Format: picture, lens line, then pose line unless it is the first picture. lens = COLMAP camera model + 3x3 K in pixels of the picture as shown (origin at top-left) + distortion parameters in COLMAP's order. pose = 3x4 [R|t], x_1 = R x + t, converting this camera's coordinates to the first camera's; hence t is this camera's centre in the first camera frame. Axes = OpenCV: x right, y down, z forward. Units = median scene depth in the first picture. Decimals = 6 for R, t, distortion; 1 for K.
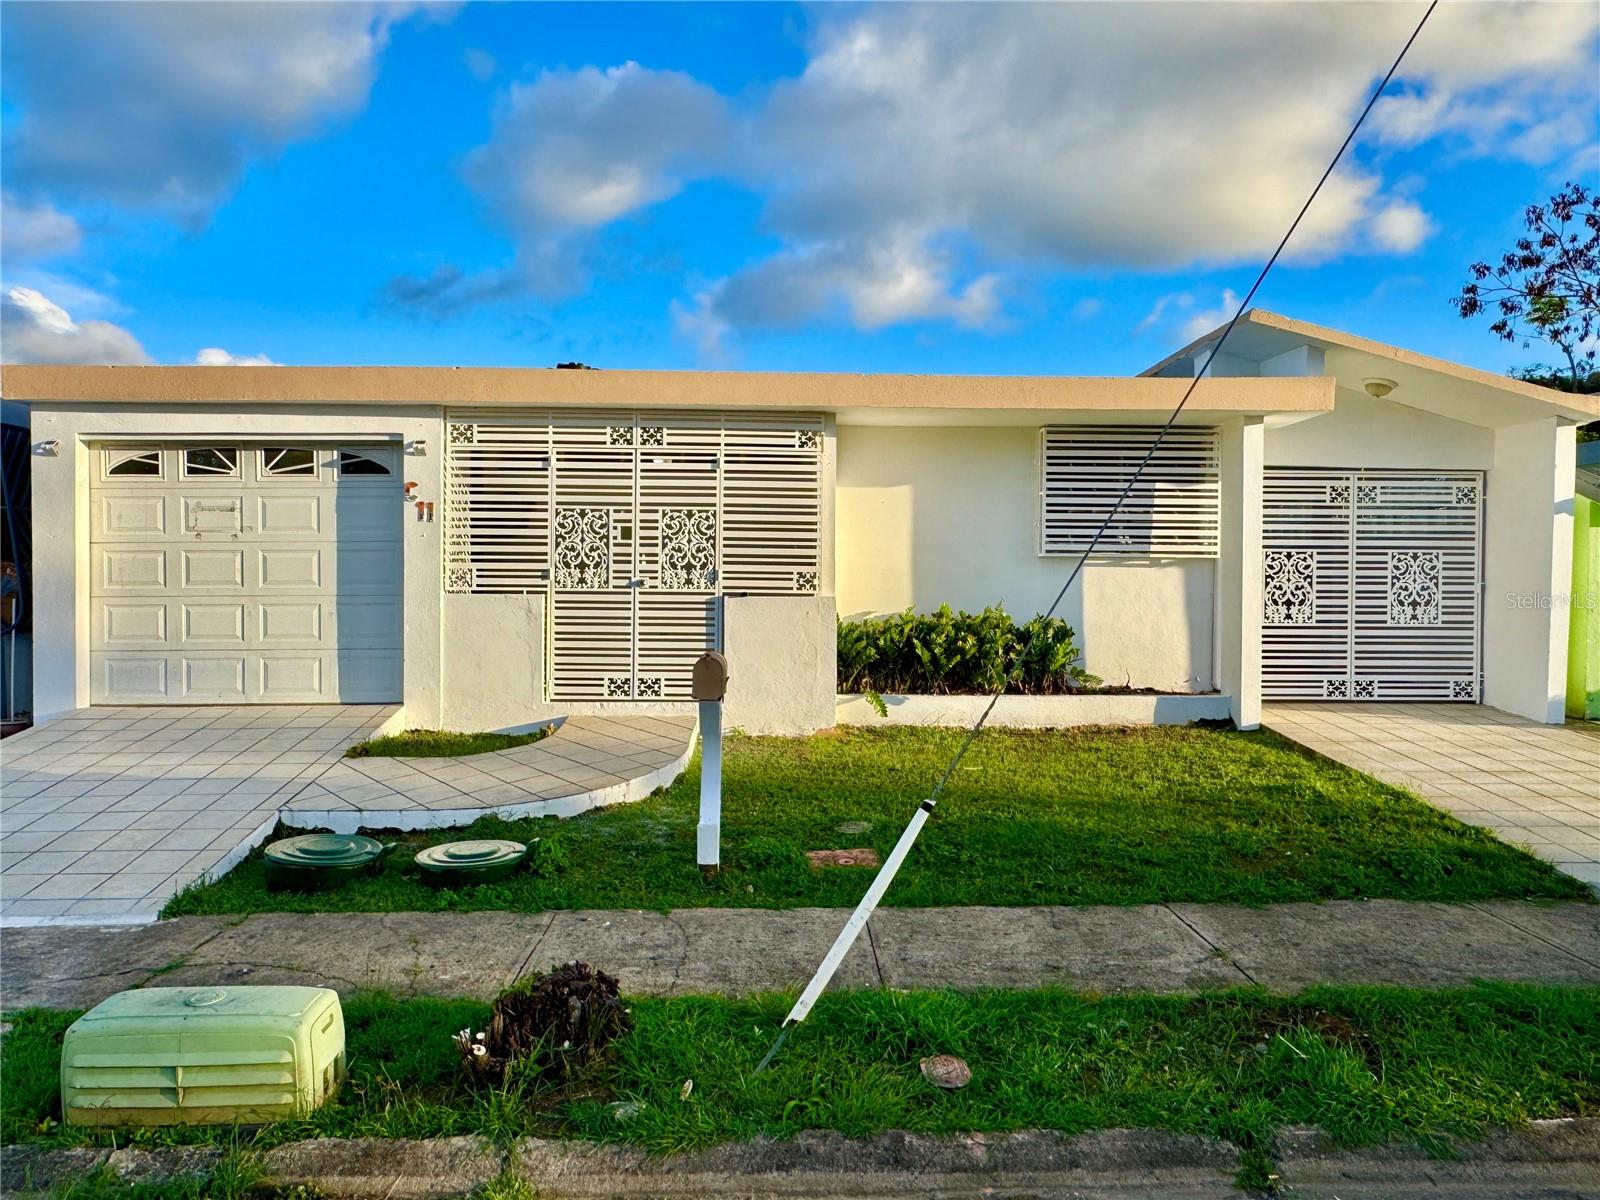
lens RADIAL K [[1031.8, 0, 800.0], [0, 1031.8, 600.0], [0, 0, 1]] dist [-0.004208, -0.002400]
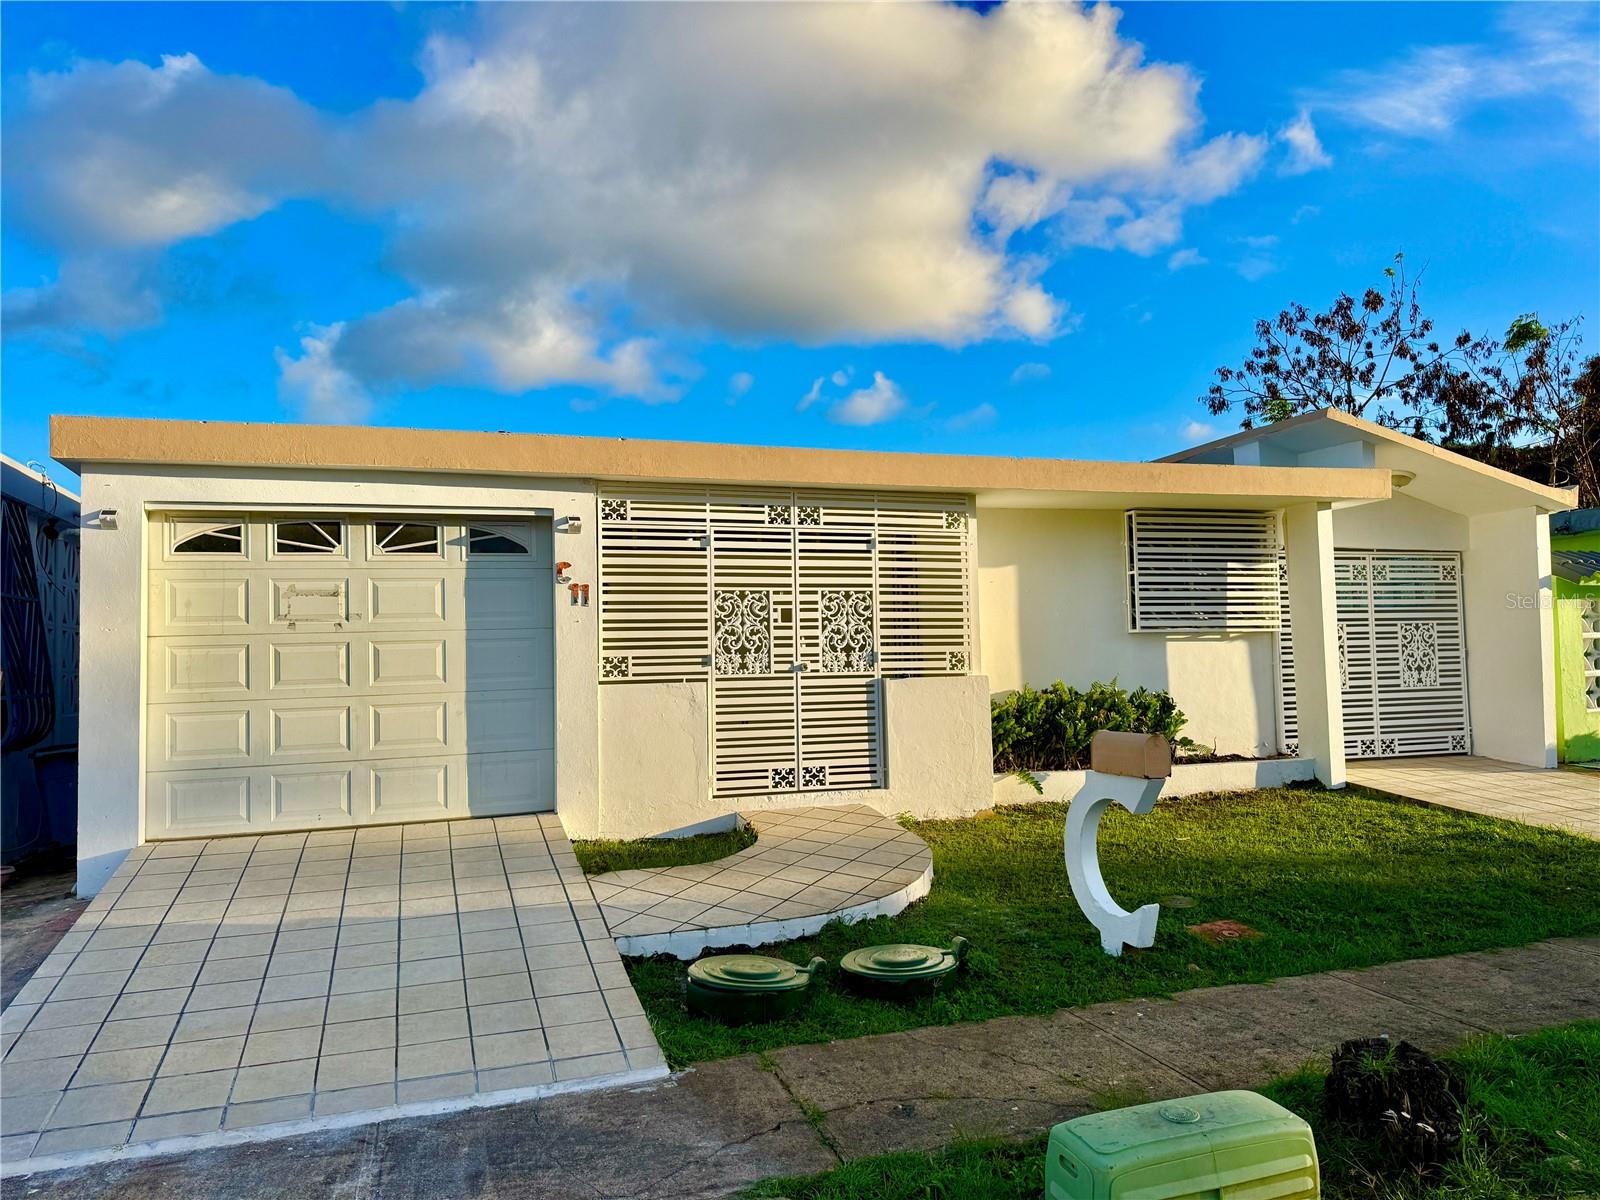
lens RADIAL K [[1108.6, 0, 800.0], [0, 1108.6, 600.0], [0, 0, 1]] dist [0.121390, -0.209402]
pose [[0.957214, -0.009662, 0.289219, -0.453589], [0.031737, 0.996919, -0.071736, -0.004687], [-0.287635, 0.077846, 0.954571, 0.010105]]
